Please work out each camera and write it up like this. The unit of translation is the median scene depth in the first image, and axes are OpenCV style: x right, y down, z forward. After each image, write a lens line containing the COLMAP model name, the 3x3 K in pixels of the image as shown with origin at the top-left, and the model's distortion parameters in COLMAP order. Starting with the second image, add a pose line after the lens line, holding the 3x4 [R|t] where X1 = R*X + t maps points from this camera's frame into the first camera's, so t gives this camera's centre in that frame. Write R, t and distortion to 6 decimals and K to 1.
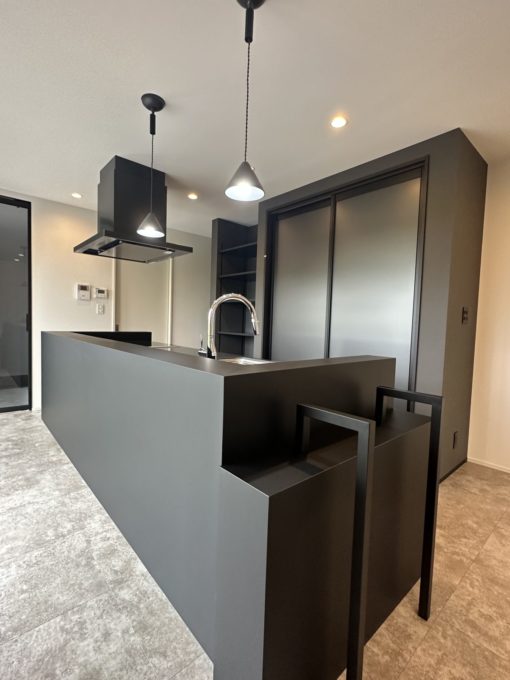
lens RADIAL K [[322.8, 0, 257.1], [0, 322.8, 338.0], [0, 0, 1]] dist [0.000441, -0.001607]
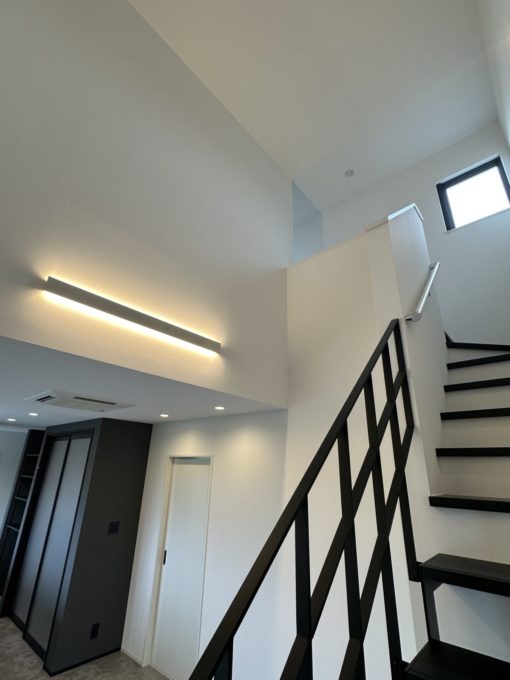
lens RADIAL K [[322.8, 0, 254.5], [0, 322.8, 337.2], [0, 0, 1]] dist [0.000441, -0.001607]
pose [[0.992148, 0.043897, 0.117112, 1.352245], [0.009496, 0.907240, -0.420507, -0.297338], [-0.124708, 0.418317, 0.899699, -1.061637]]
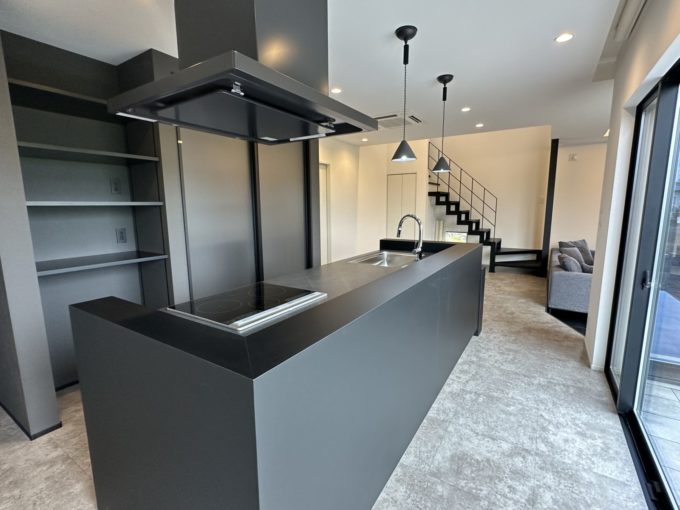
lens RADIAL K [[322.8, 0, 346.1], [0, 322.8, 258.8], [0, 0, 1]] dist [0.000441, -0.001607]
pose [[-0.279461, -0.180014, 0.943131, -1.383410], [0.046170, 0.978612, 0.200467, -0.223748], [-0.959046, 0.099567, -0.265172, 1.542814]]
